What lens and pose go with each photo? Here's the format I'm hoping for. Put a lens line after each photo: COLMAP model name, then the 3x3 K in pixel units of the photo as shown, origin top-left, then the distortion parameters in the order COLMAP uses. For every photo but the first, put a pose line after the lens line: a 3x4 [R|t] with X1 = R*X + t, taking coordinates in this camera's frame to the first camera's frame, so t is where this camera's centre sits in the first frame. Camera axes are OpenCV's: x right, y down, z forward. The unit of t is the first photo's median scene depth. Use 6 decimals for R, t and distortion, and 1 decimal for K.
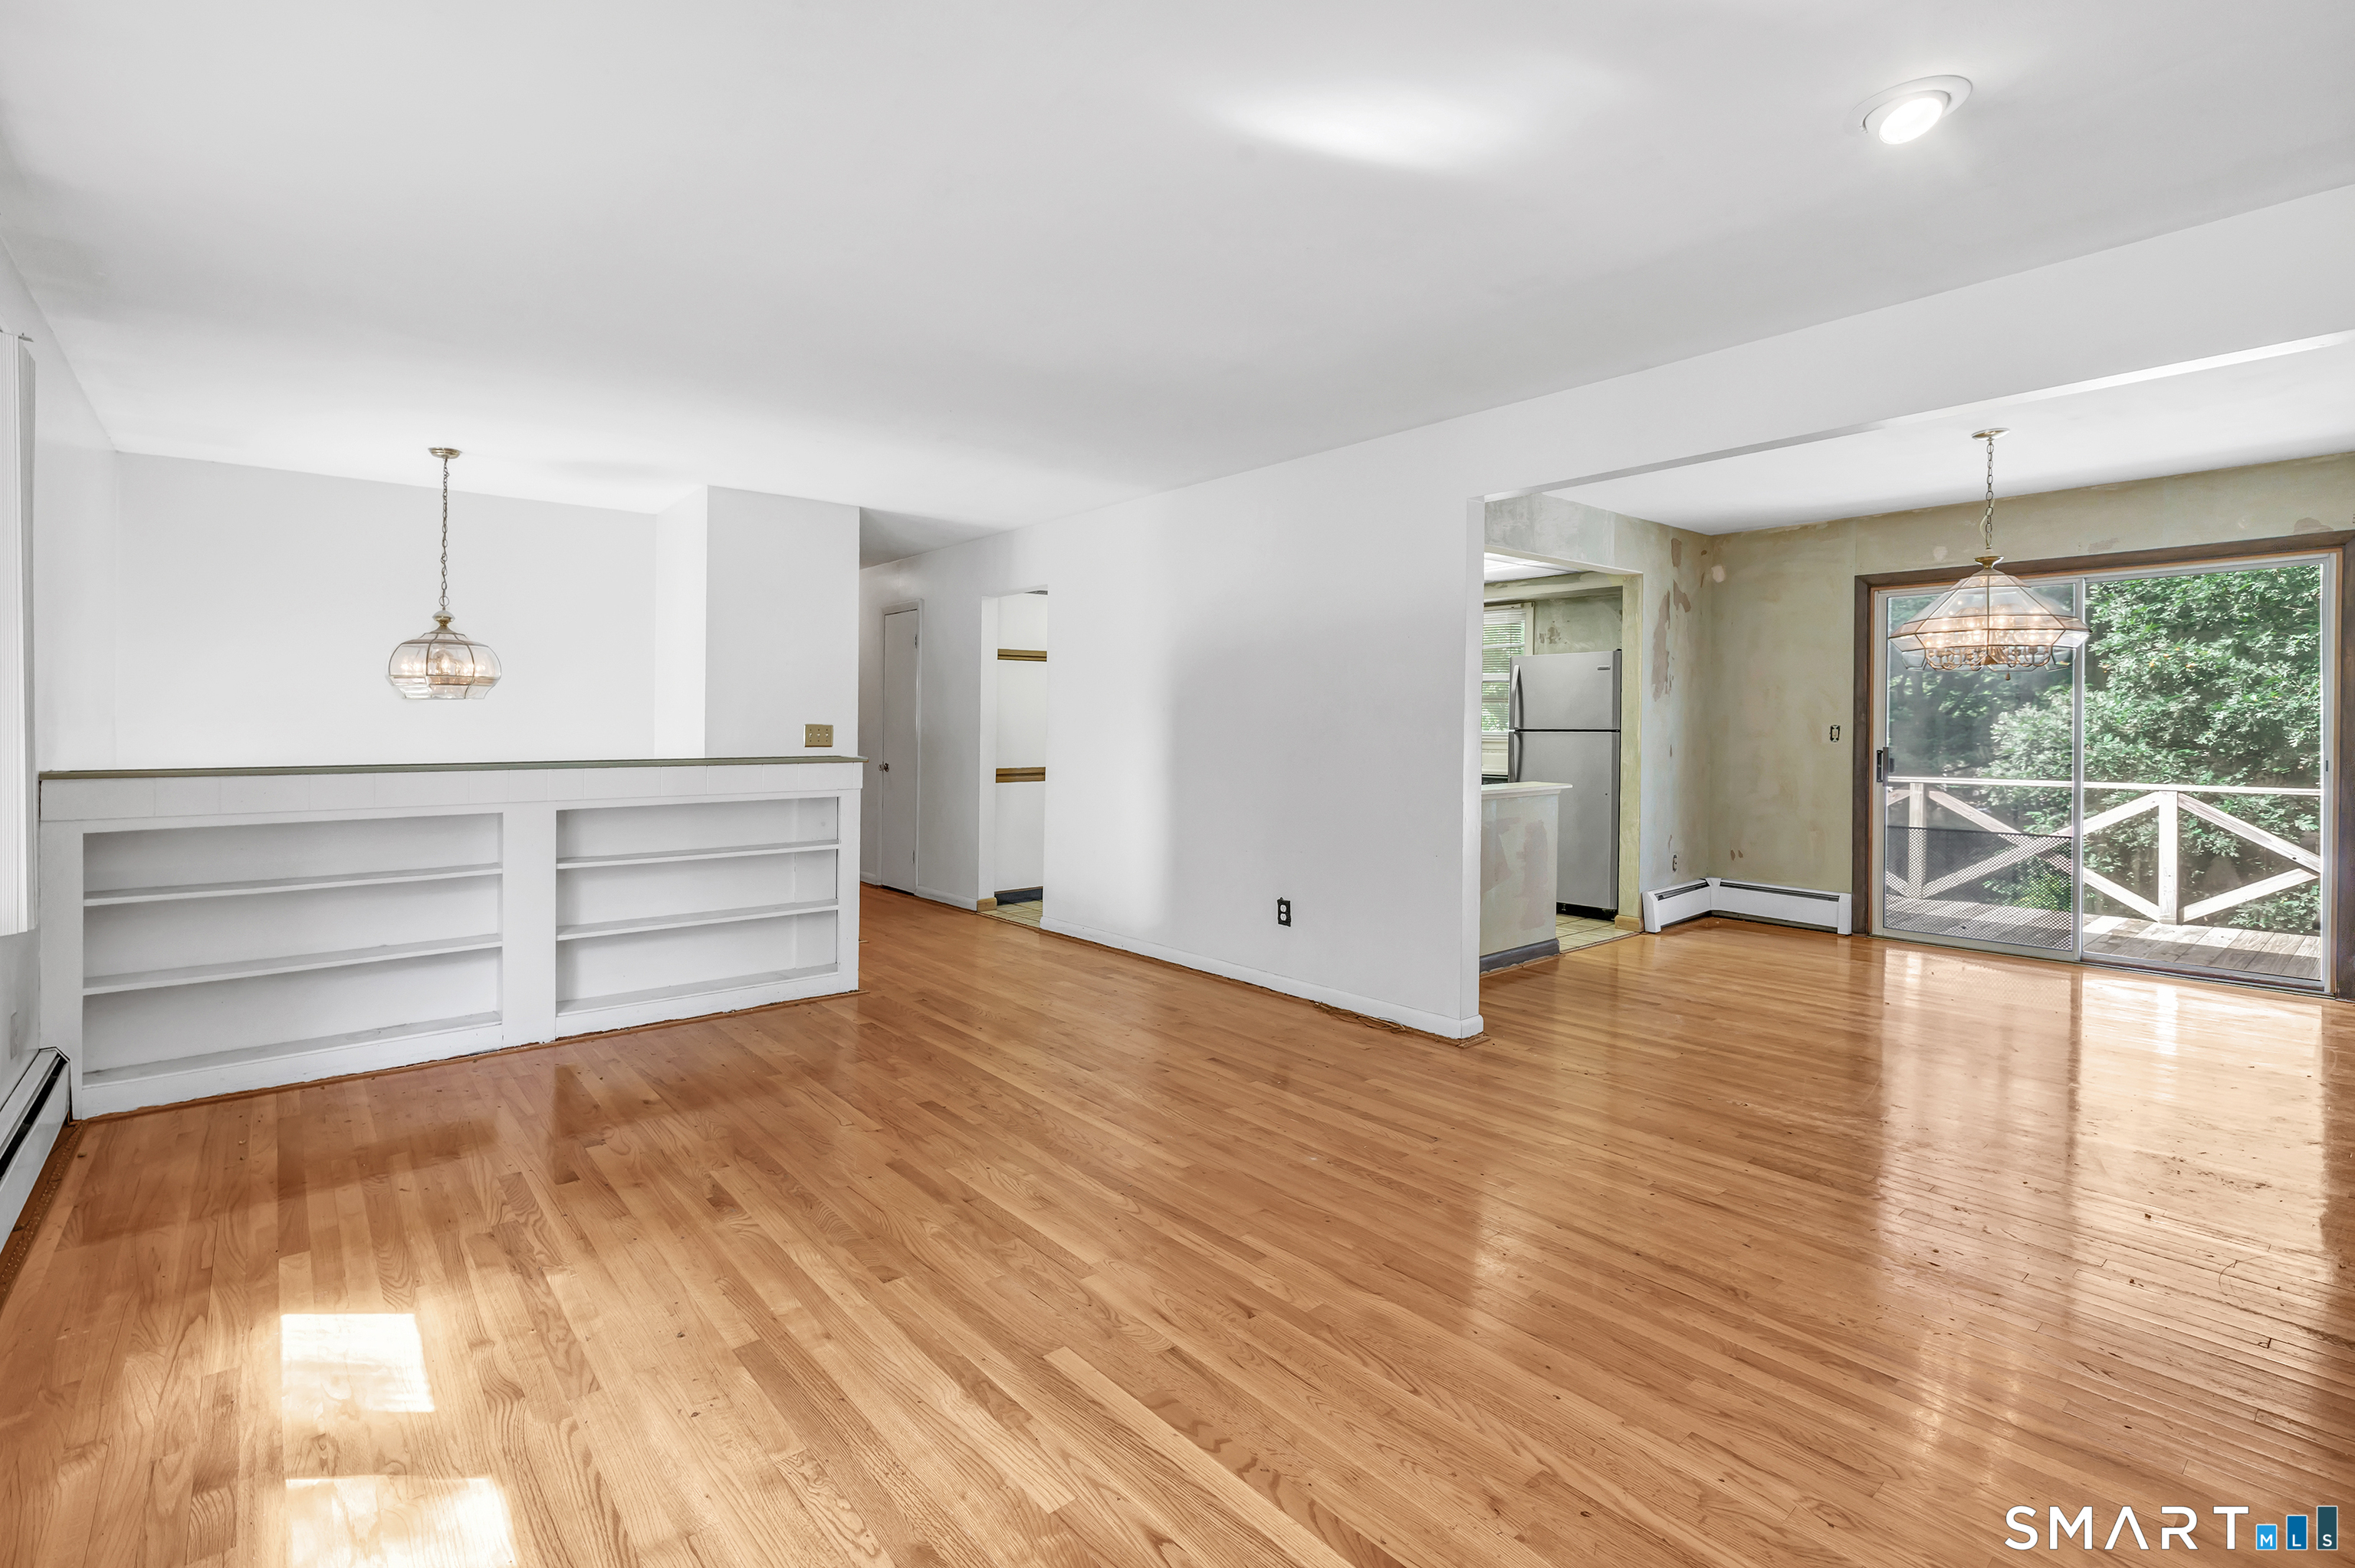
lens RADIAL K [[1063.5, 0, 1179.6], [0, 1063.5, 737.3], [0, 0, 1]] dist [-0.010726, 0.000036]
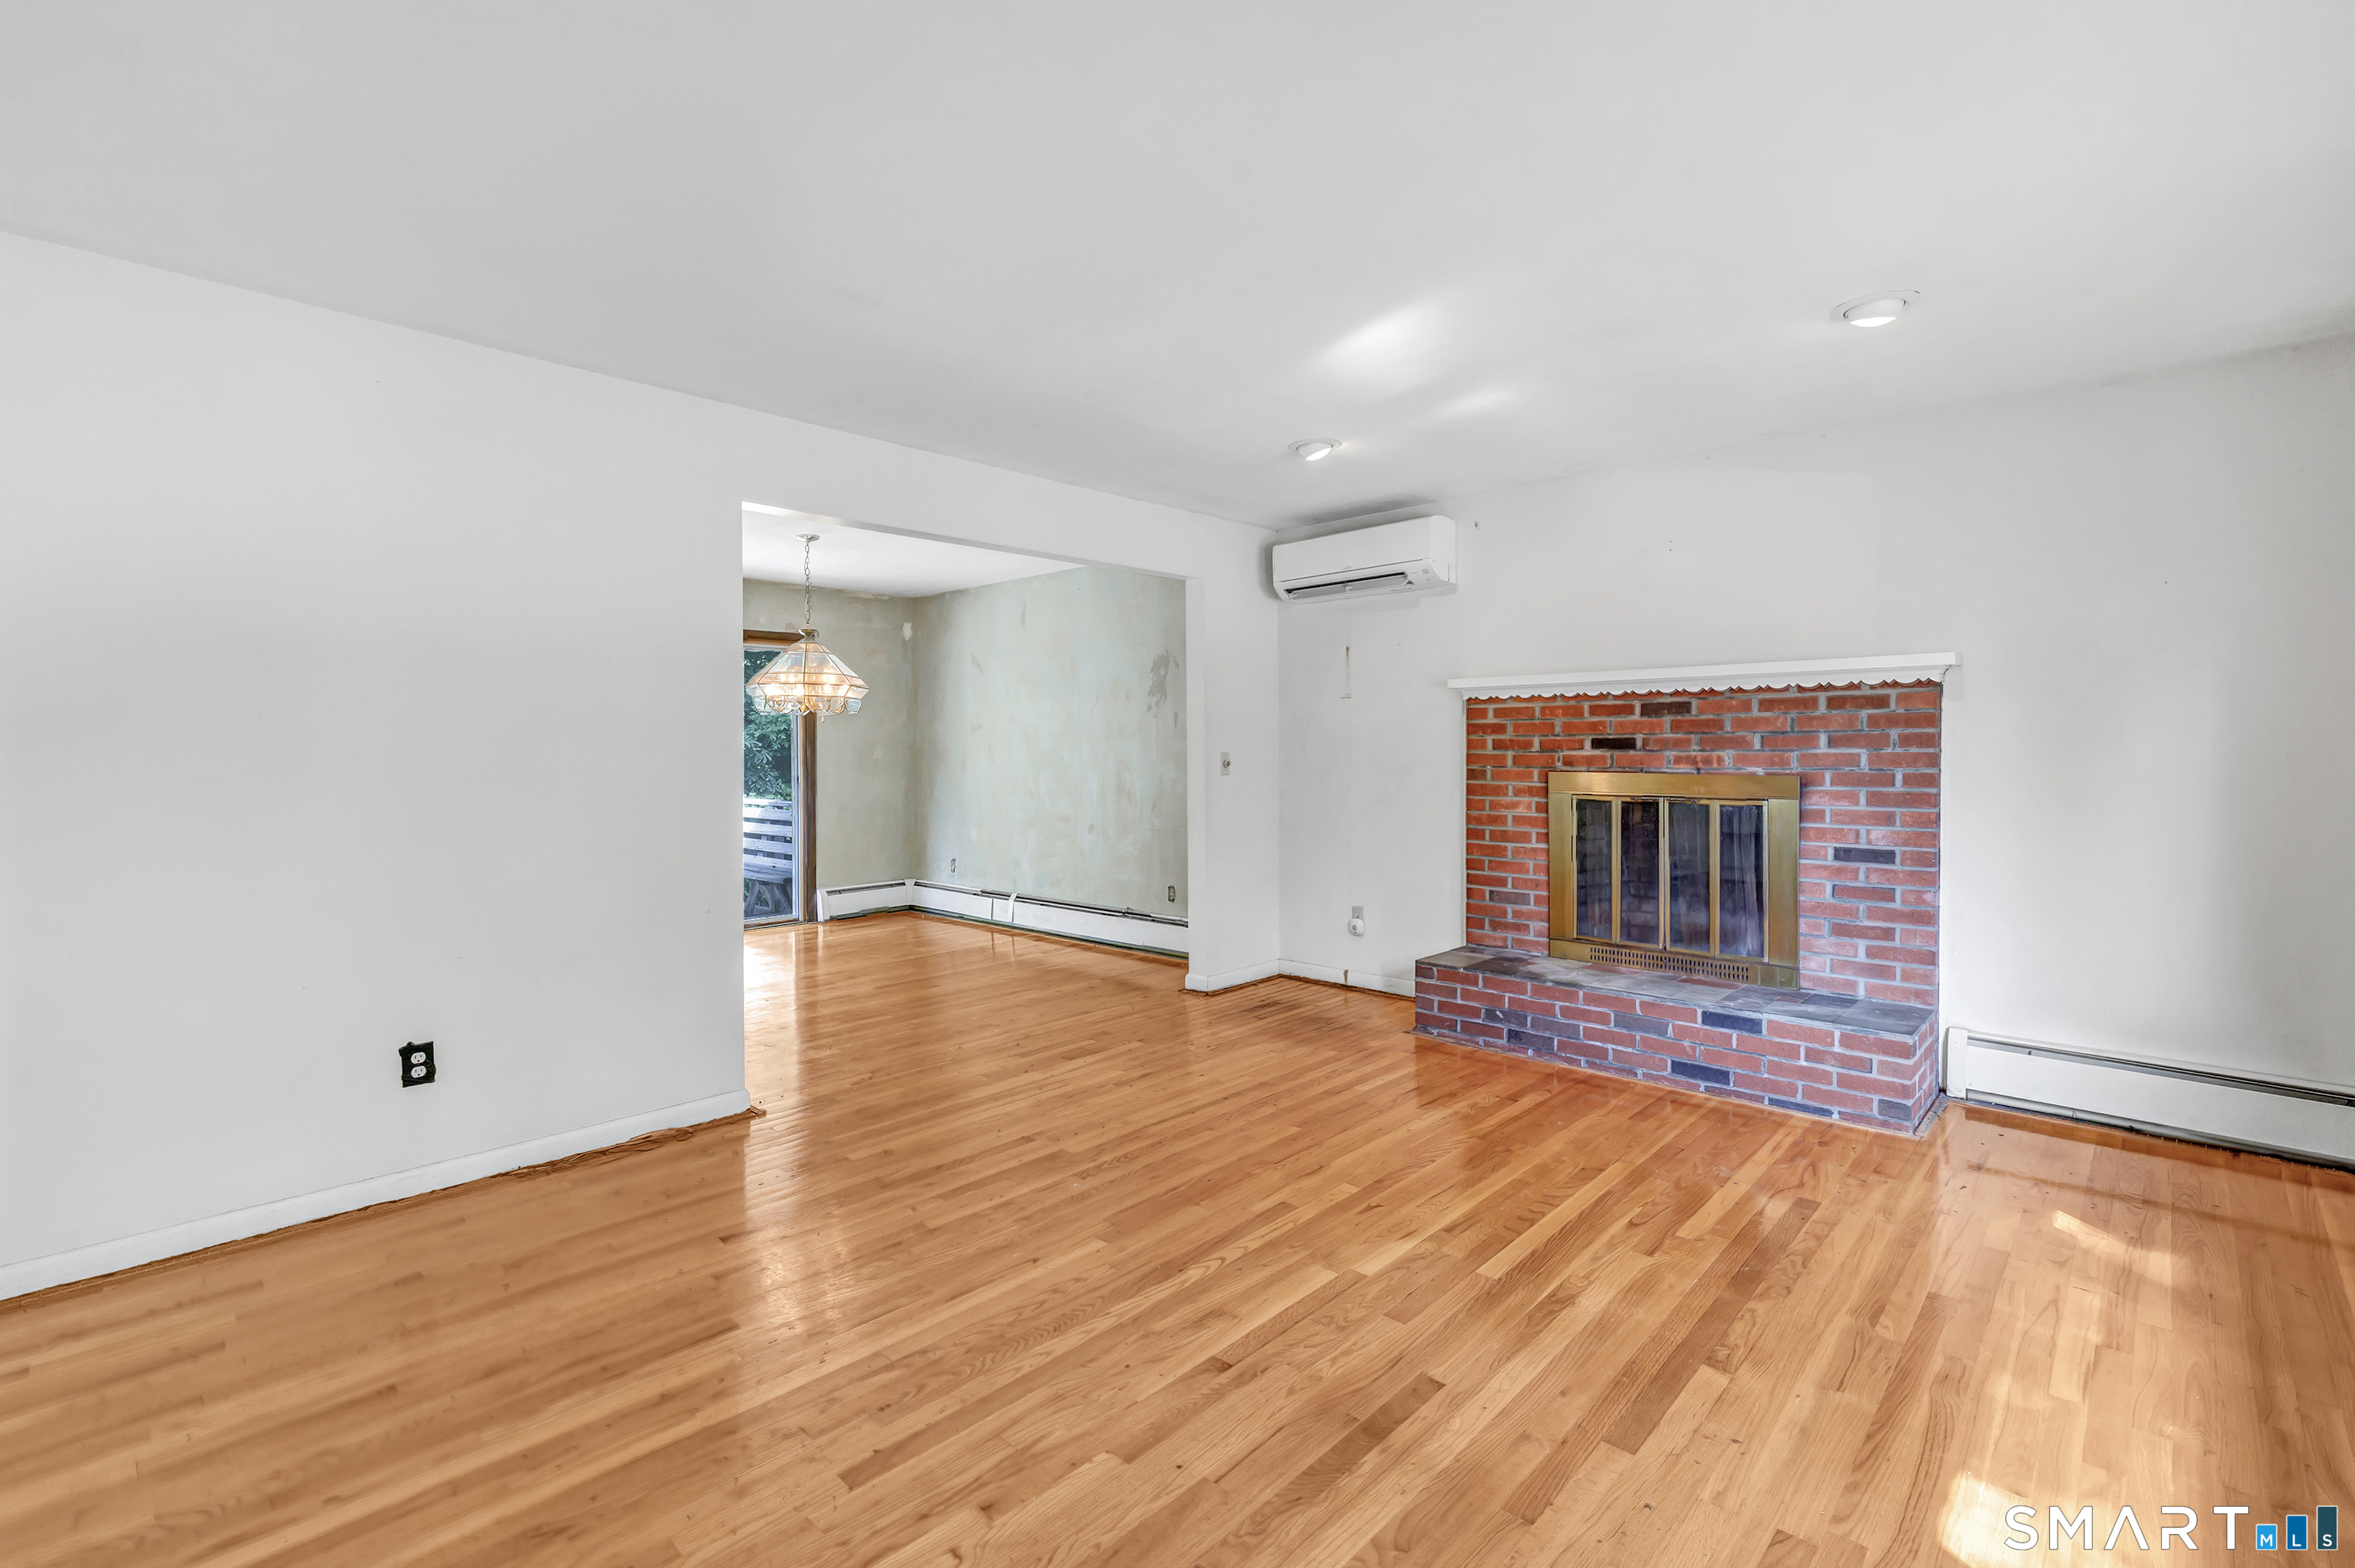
lens RADIAL K [[1056.1, 0, 1127.1], [0, 1056.1, 768.3], [0, 0, 1]] dist [0.004314, 0.000434]
pose [[-0.077387, -0.019239, 0.996815, -0.972712], [0.017051, 0.999642, 0.020617, -0.022503], [-0.996855, 0.018592, -0.077031, 1.134556]]
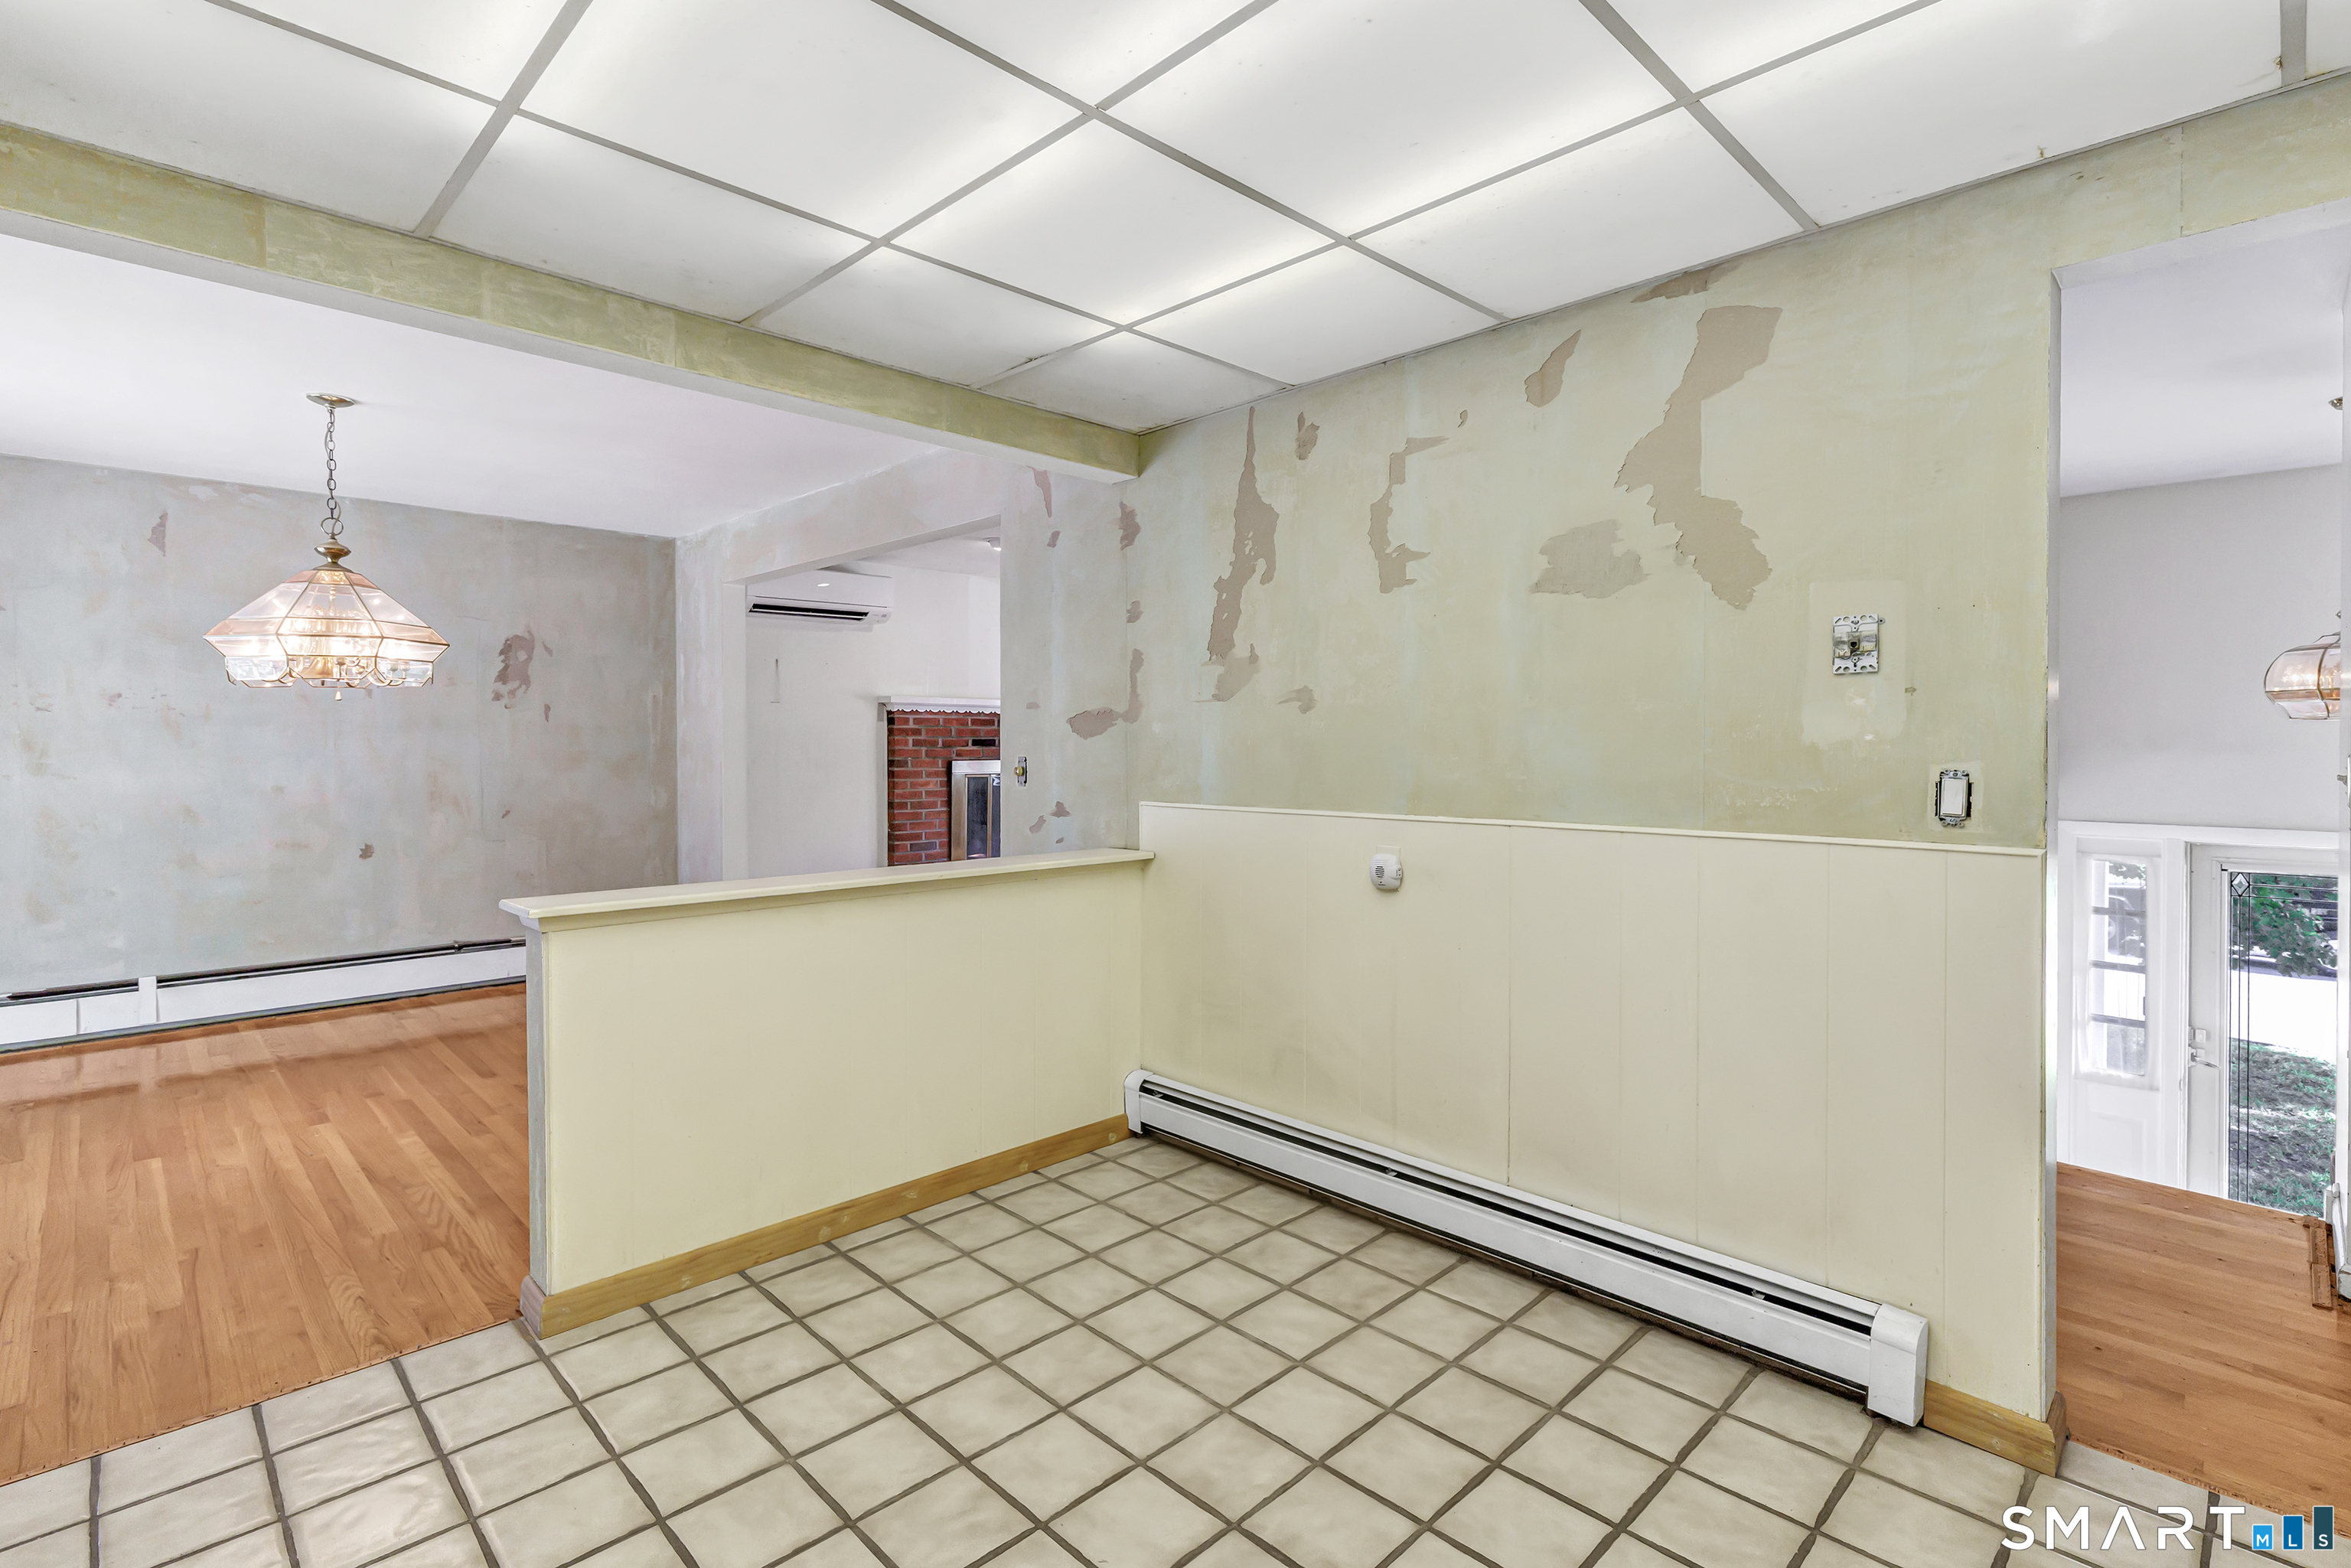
lens RADIAL K [[1006.0, 0, 1170.8], [0, 1006.0, 764.4], [0, 0, 1]] dist [0.002612, 0.000640]
pose [[-0.999978, 0.000627, -0.006561, 0.131049], [0.000421, 0.999507, 0.031381, -0.039487], [0.006578, 0.031377, -0.999486, 2.838959]]
